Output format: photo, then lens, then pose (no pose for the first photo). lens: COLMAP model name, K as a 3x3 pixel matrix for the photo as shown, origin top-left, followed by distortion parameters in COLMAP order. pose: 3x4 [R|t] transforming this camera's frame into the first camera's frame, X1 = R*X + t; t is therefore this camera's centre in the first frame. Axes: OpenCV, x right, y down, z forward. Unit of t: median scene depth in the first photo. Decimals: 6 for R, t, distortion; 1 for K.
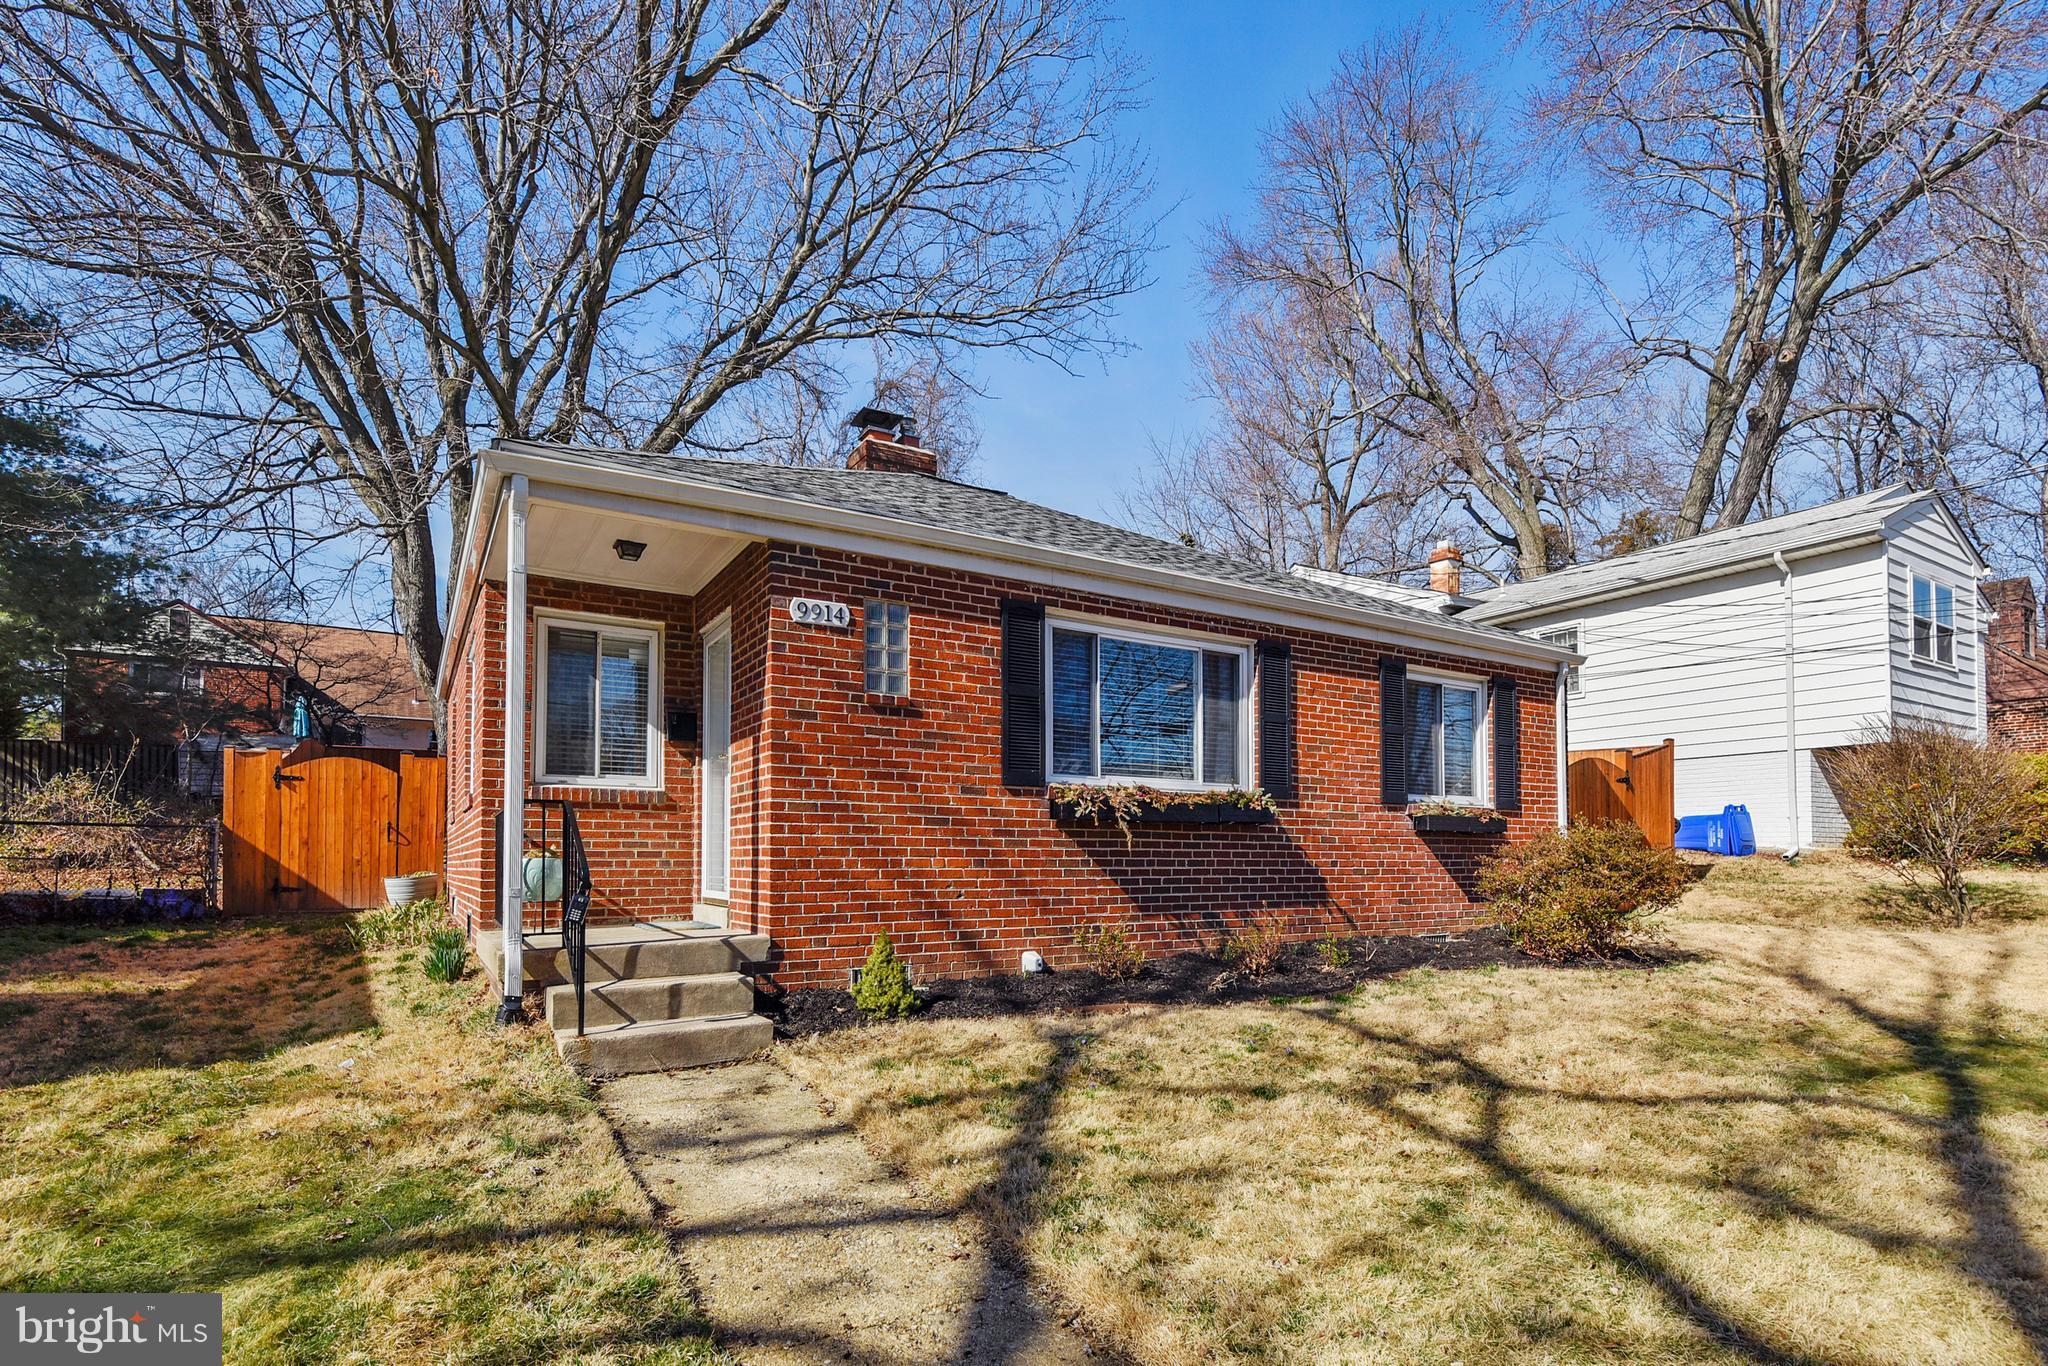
lens RADIAL K [[2652.2, 0, 1023.9], [0, 2652.2, 680.5], [0, 0, 1]] dist [0.068441, 0.000000]
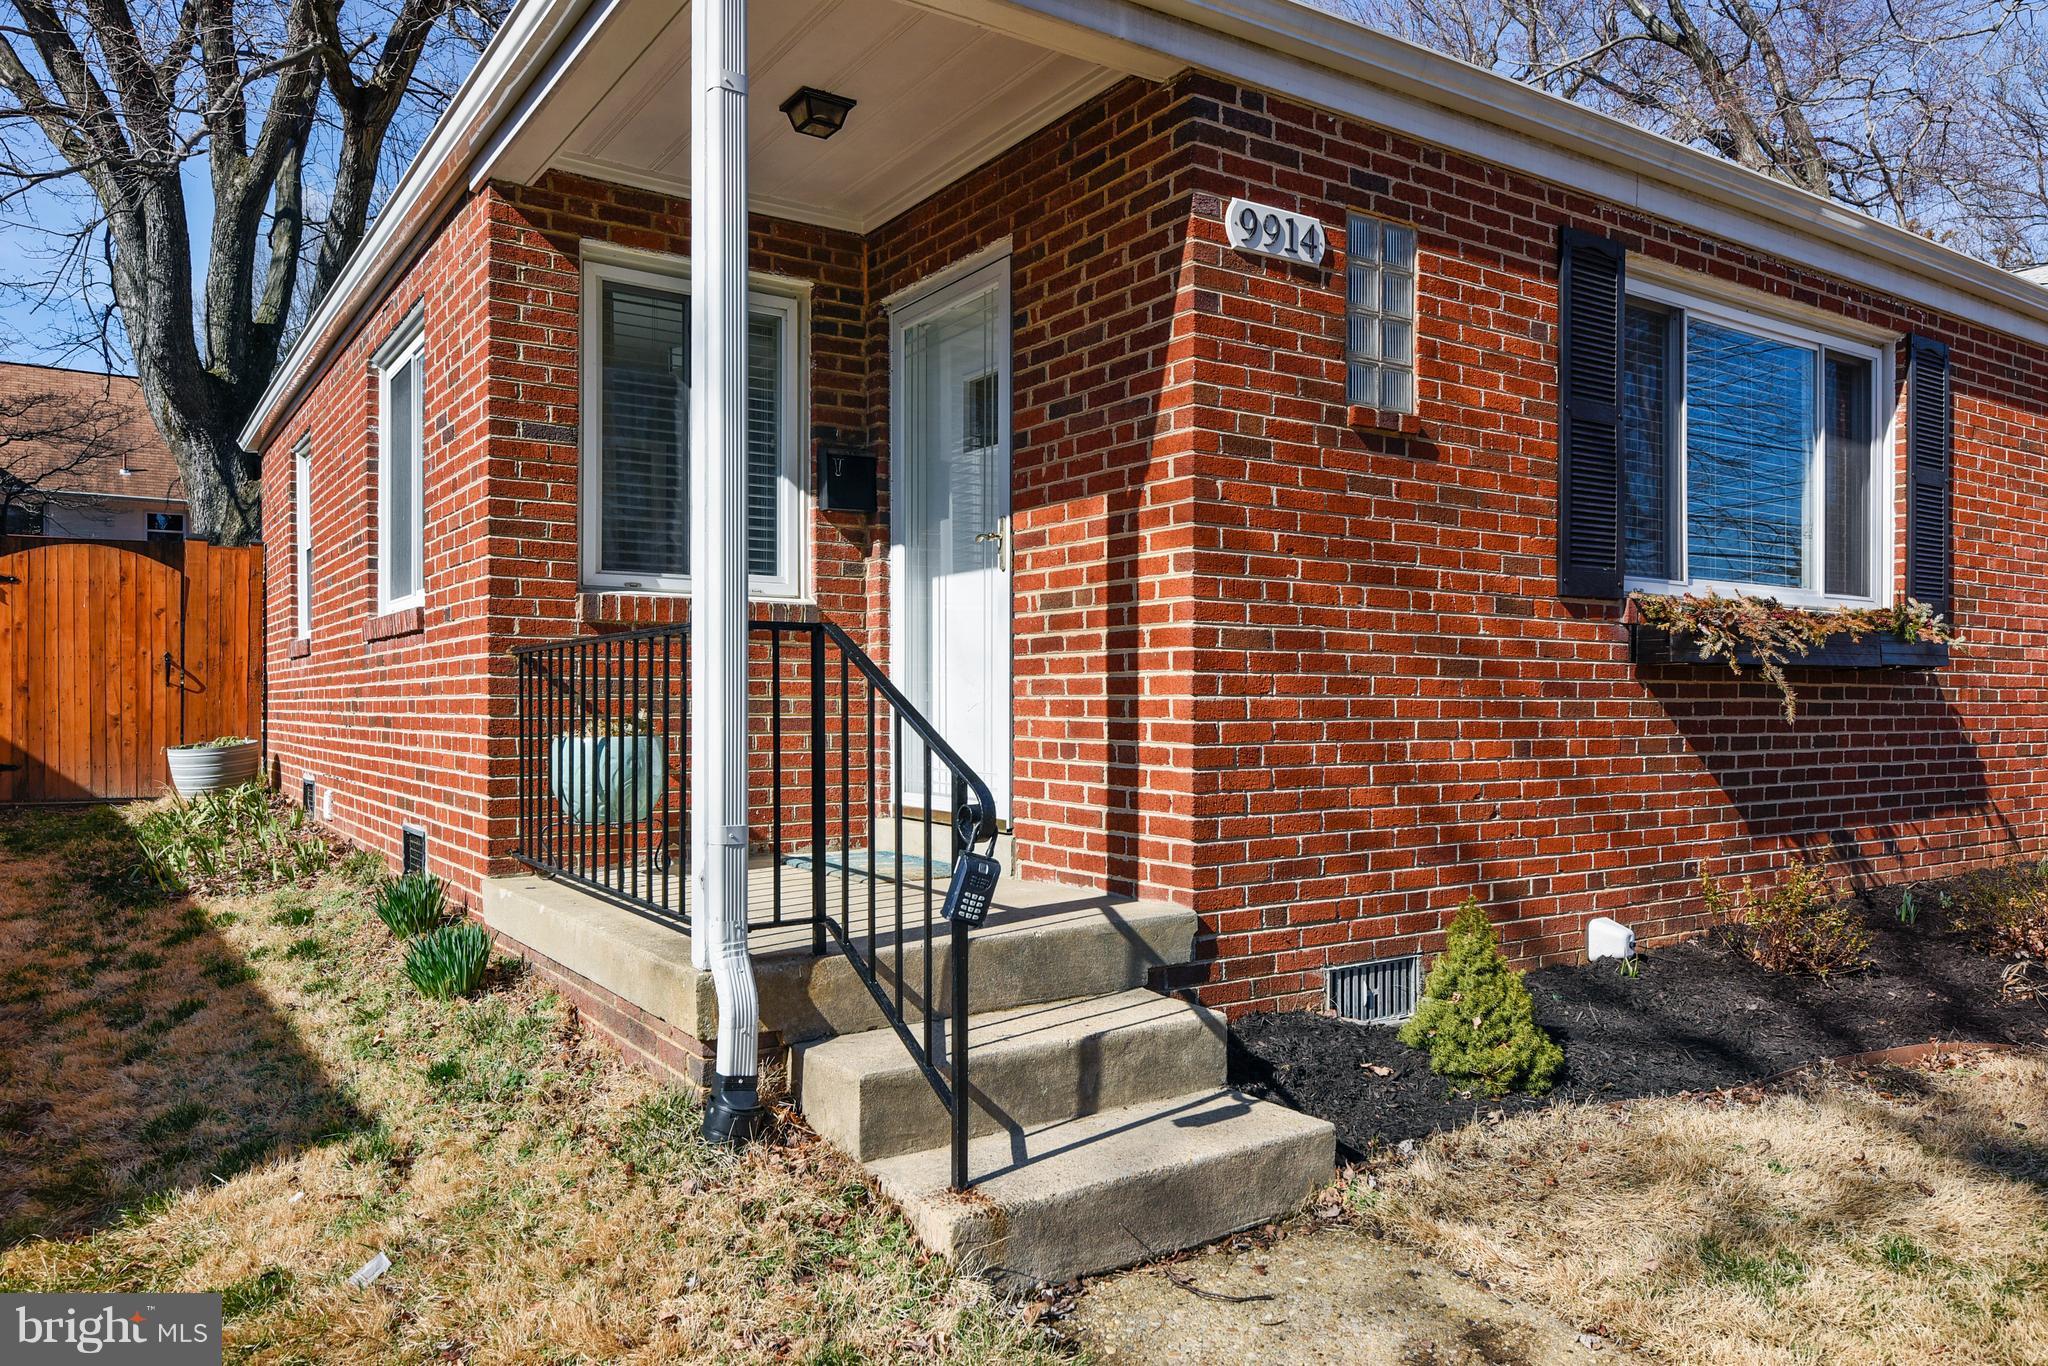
lens RADIAL K [[2652.2, 0, 1024.0], [0, 2652.2, 691.1], [0, 0, 1]] dist [0.068441, 0.000000]
pose [[0.988447, -0.000402, 0.151565, -0.188269], [-0.010561, 0.997384, 0.071516, 0.022199], [-0.151198, -0.072291, 0.985857, 0.511281]]
